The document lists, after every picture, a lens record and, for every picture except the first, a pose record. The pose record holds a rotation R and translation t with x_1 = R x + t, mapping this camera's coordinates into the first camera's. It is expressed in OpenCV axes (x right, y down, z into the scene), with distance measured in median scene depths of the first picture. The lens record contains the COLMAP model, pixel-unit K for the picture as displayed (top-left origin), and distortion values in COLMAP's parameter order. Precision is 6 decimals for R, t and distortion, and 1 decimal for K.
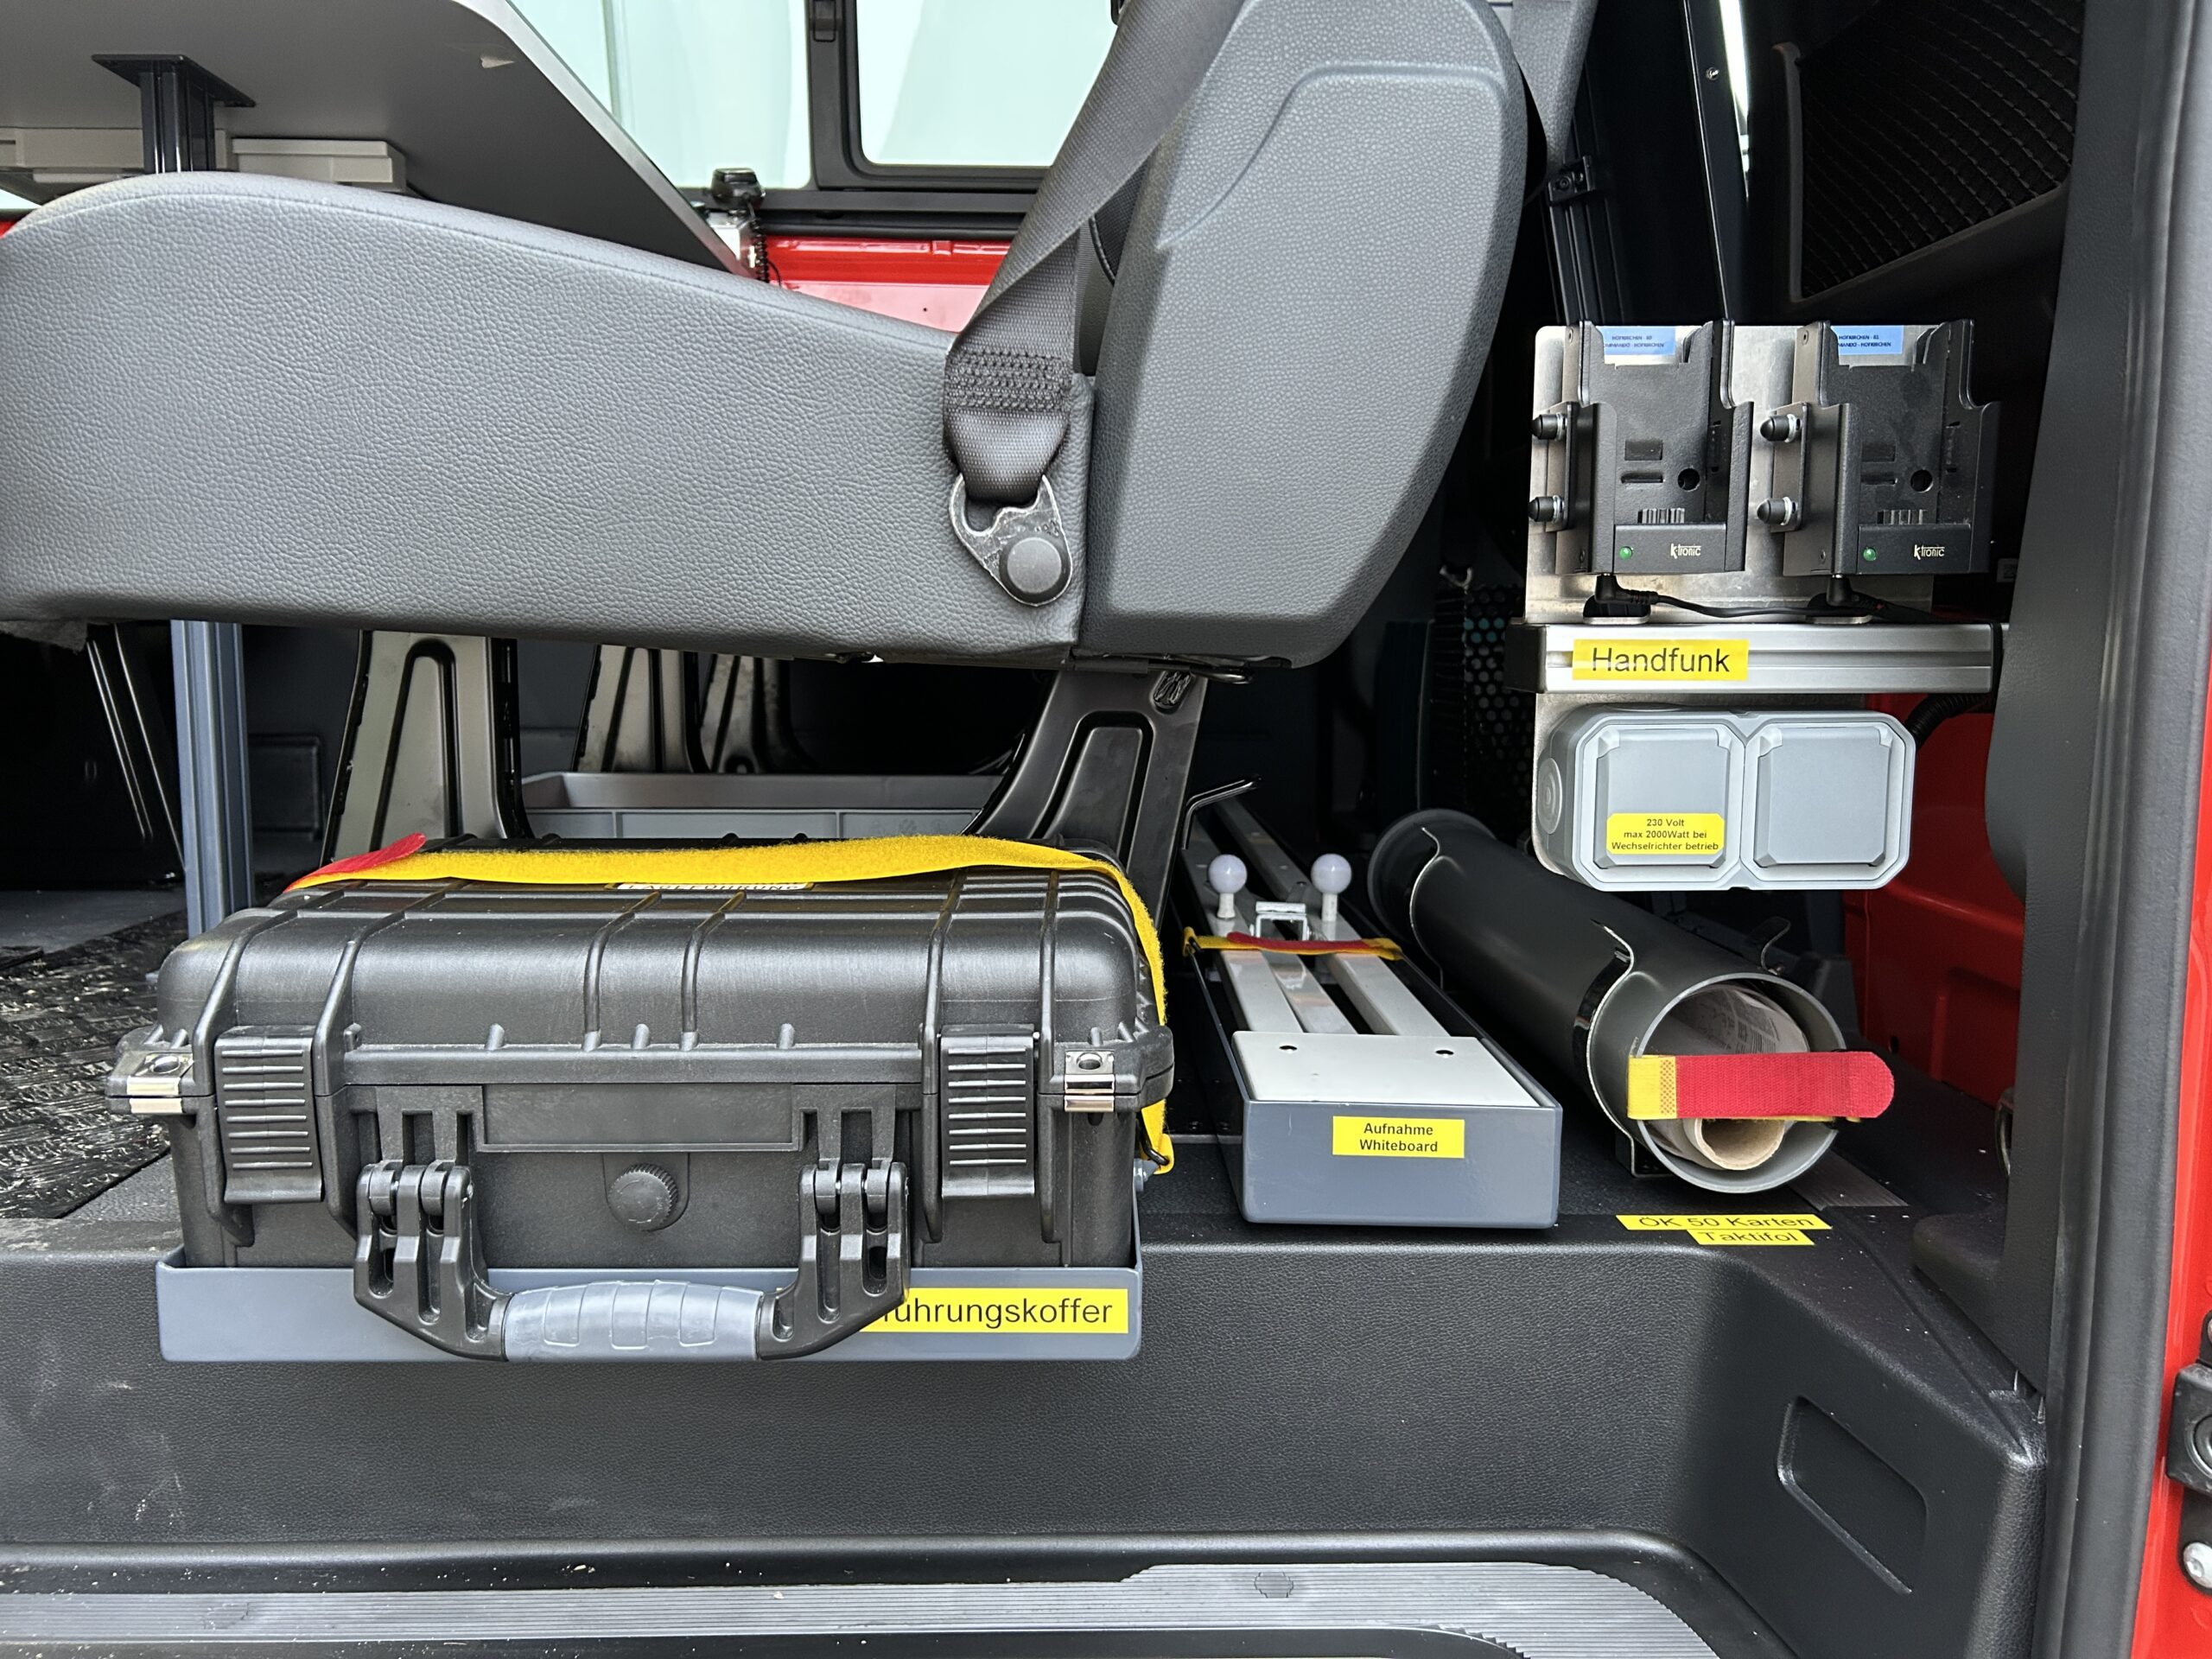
lens RADIAL K [[1675.0, 0, 1109.9], [0, 1675.0, 833.0], [0, 0, 1]] dist [0.063672, -0.070702]
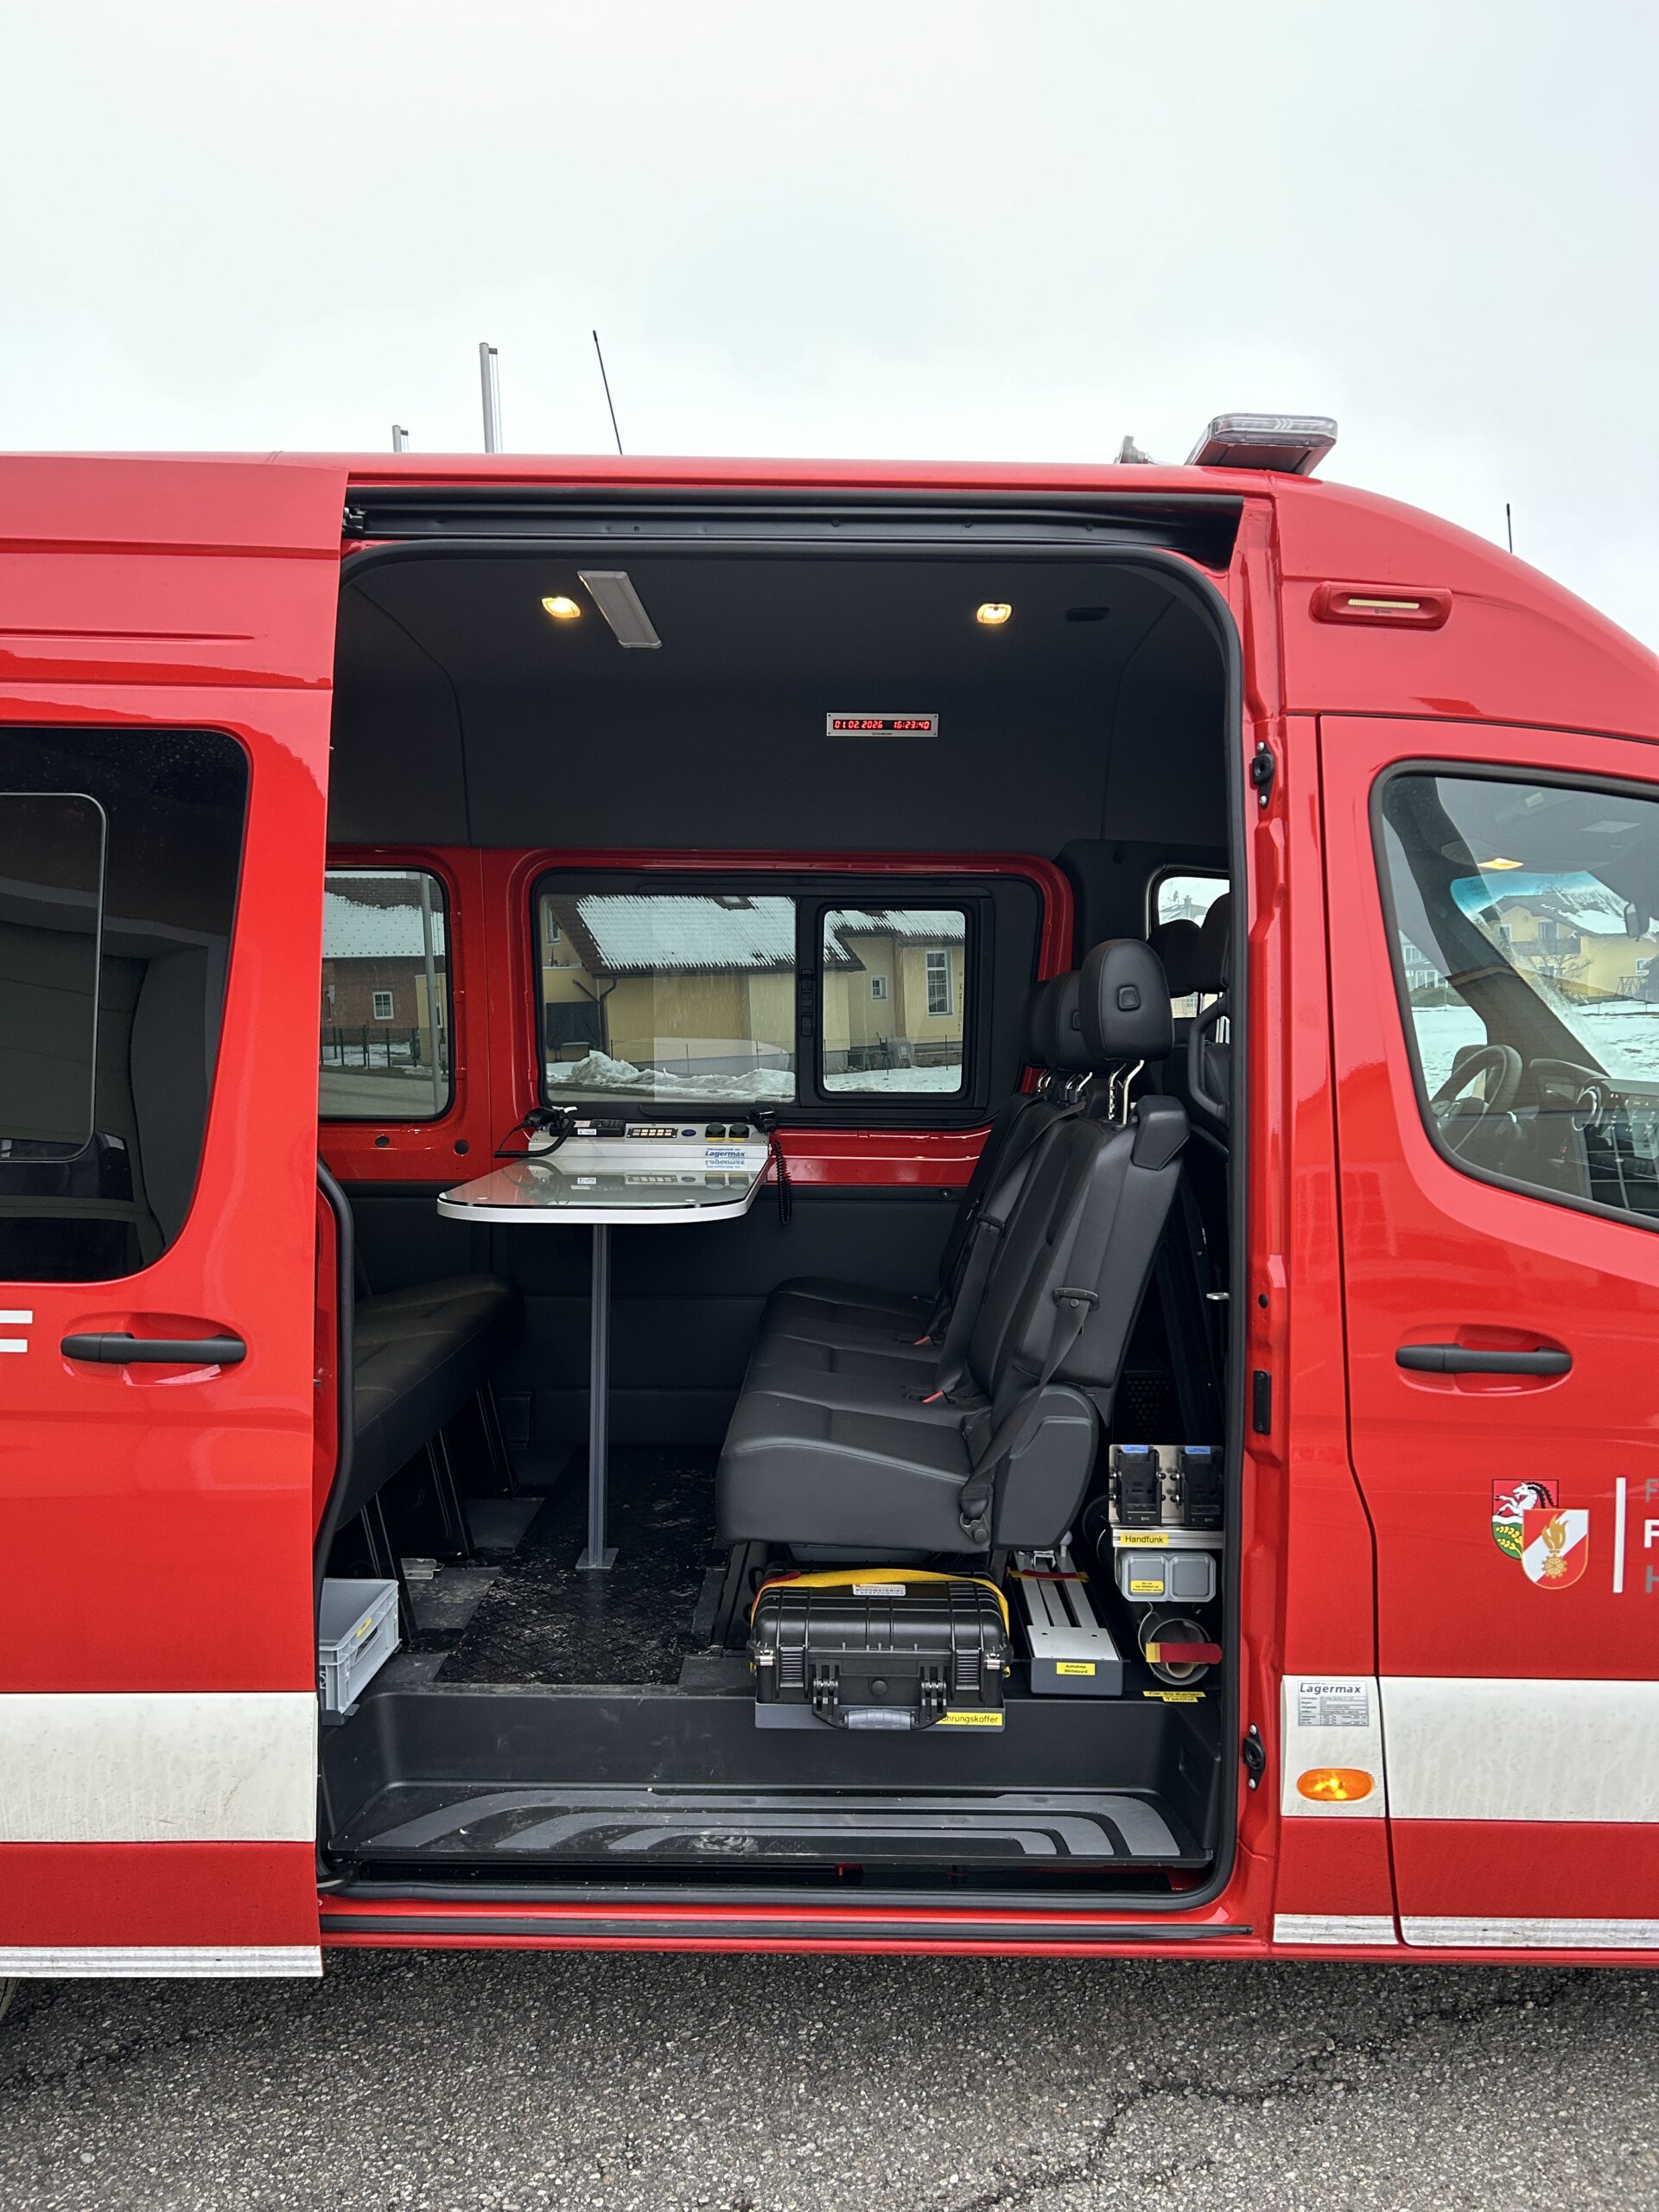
lens RADIAL K [[1675.0, 0, 833.9], [0, 1675.0, 1113.0], [0, 0, 1]] dist [0.063672, -0.070702]
pose [[0.999537, 0.002957, -0.030282, -0.264017], [-0.004827, 0.998071, -0.061888, -0.876611], [0.030041, 0.062005, 0.997624, -3.005589]]
